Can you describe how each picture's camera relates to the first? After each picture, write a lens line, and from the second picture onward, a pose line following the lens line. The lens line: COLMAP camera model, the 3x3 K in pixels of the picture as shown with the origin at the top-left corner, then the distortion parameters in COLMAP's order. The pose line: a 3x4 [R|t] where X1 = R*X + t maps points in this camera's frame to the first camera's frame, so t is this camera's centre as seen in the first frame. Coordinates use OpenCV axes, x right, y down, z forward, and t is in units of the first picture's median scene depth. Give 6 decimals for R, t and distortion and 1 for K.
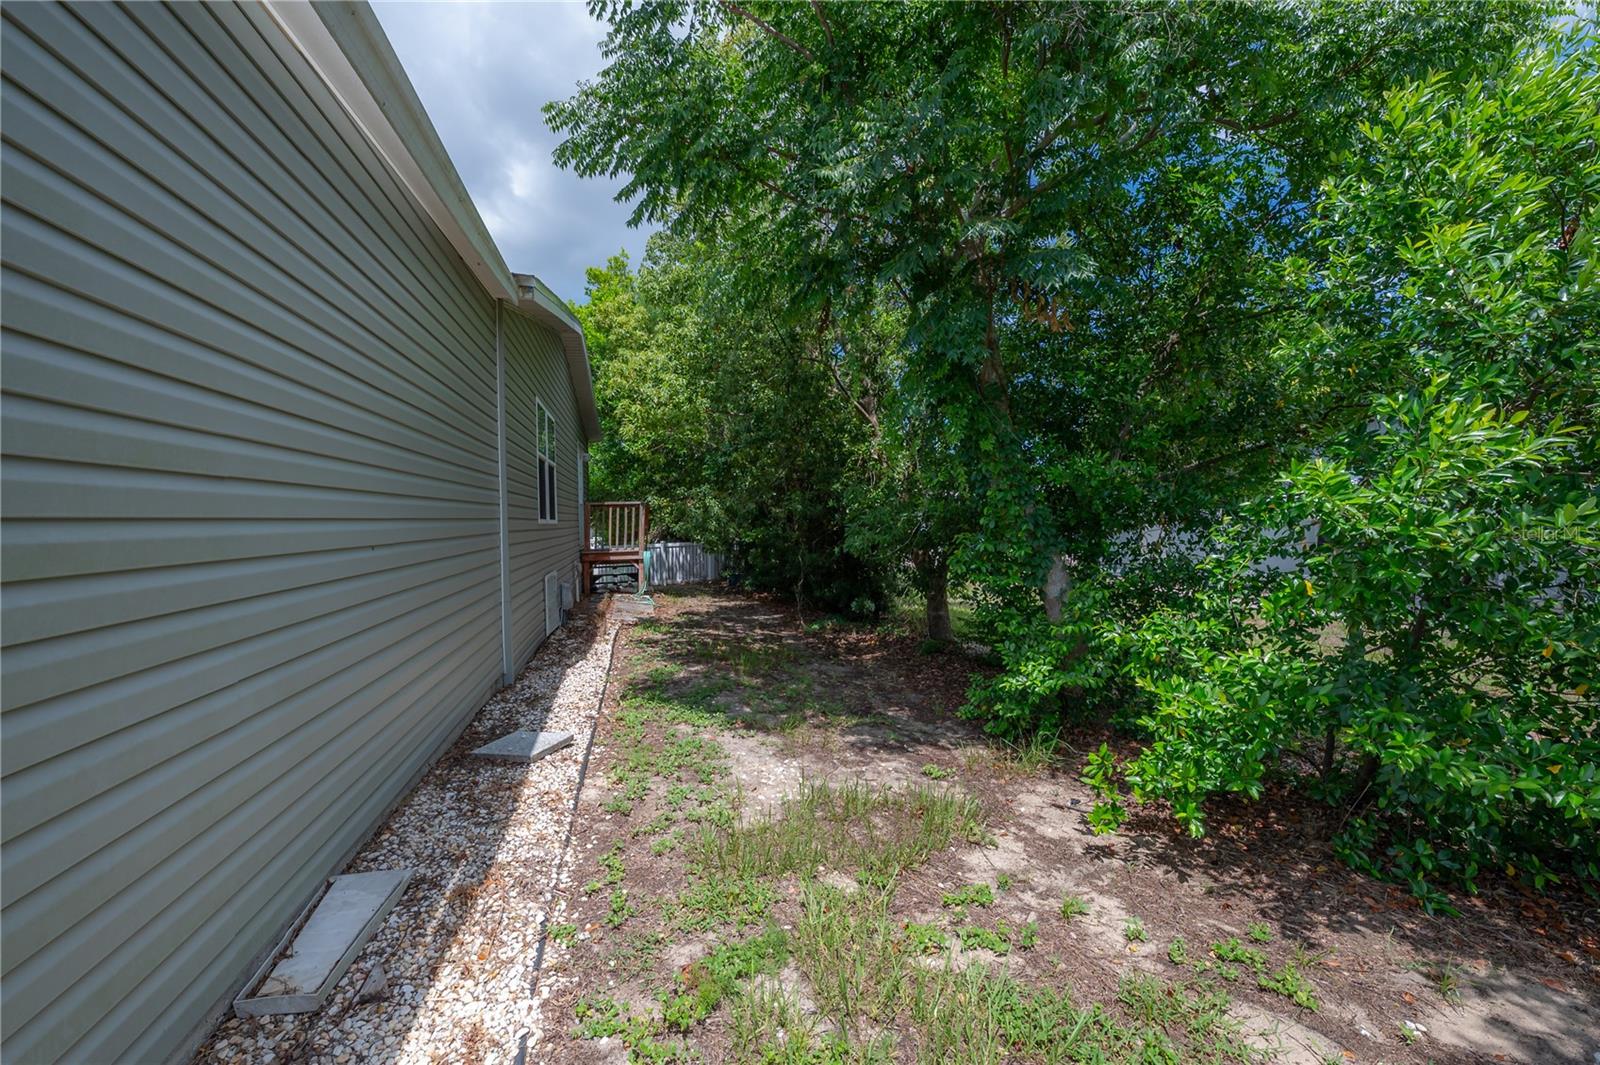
lens RADIAL K [[639.7, 0, 808.5], [0, 639.7, 526.9], [0, 0, 1]] dist [-0.009223, 0.000264]
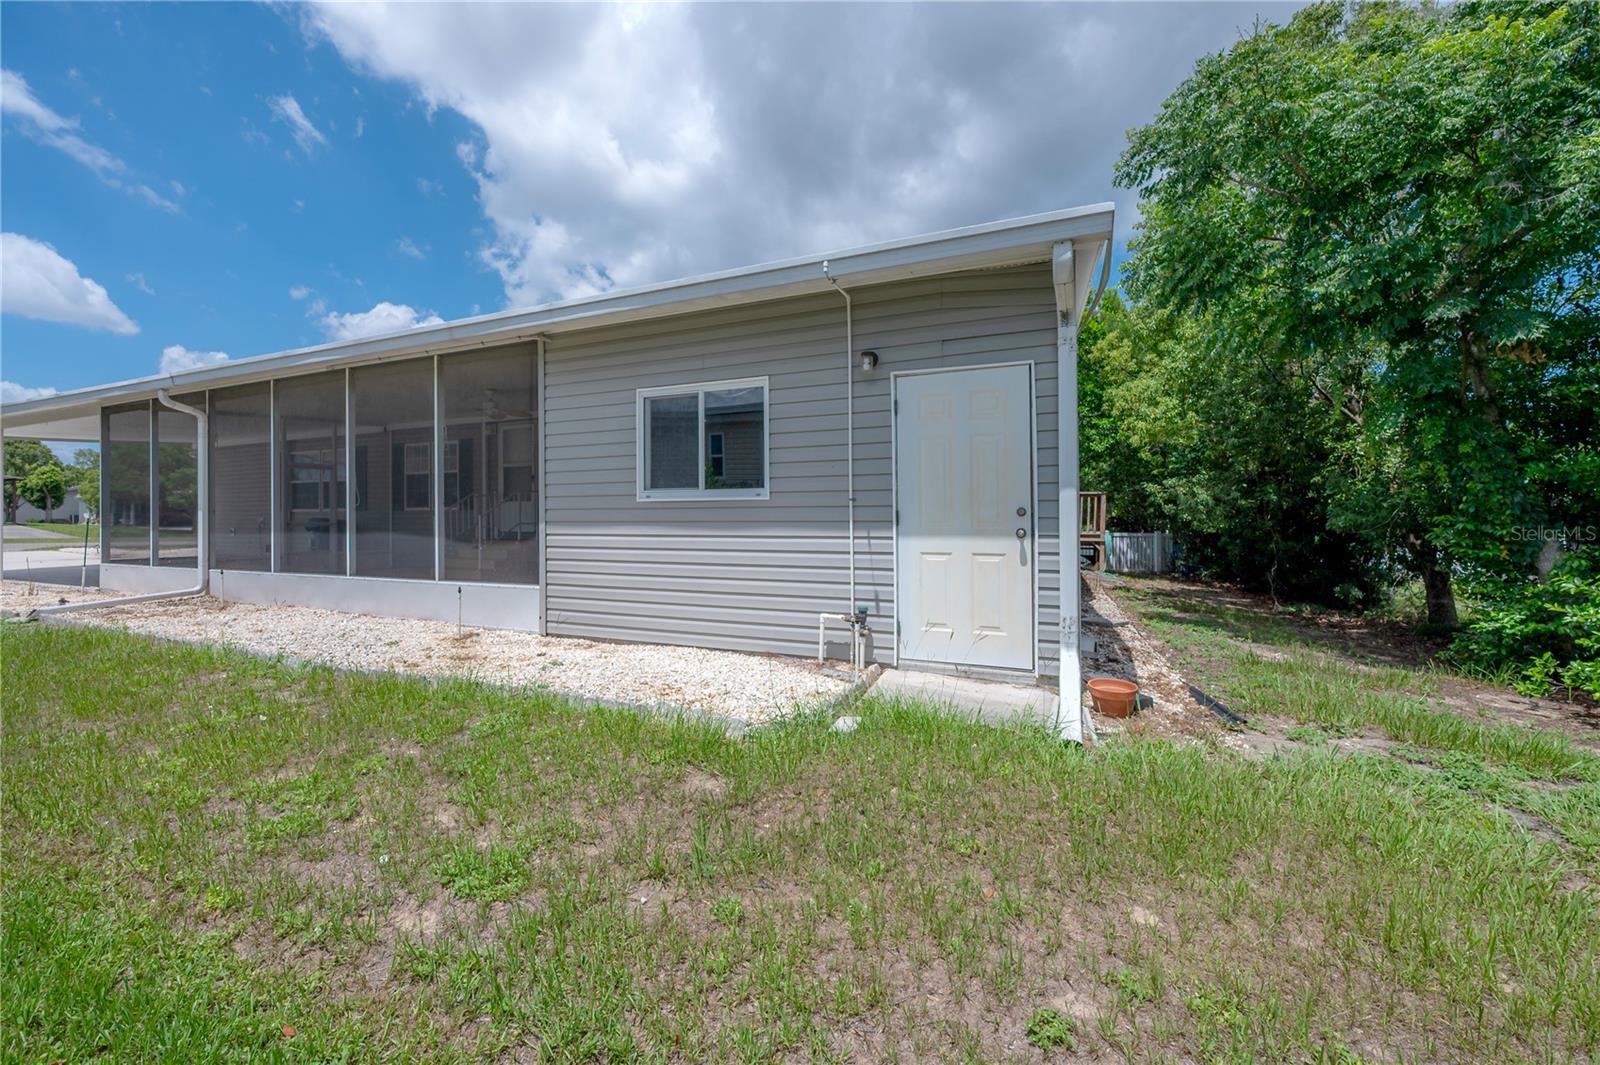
lens RADIAL K [[653.1, 0, 817.6], [0, 653.1, 487.1], [0, 0, 1]] dist [-0.004149, -0.000325]
pose [[0.823456, 0.003729, -0.567368, -0.036001], [-0.031665, 0.998722, -0.039394, 0.029089], [0.566495, 0.050405, 0.822522, -0.533267]]
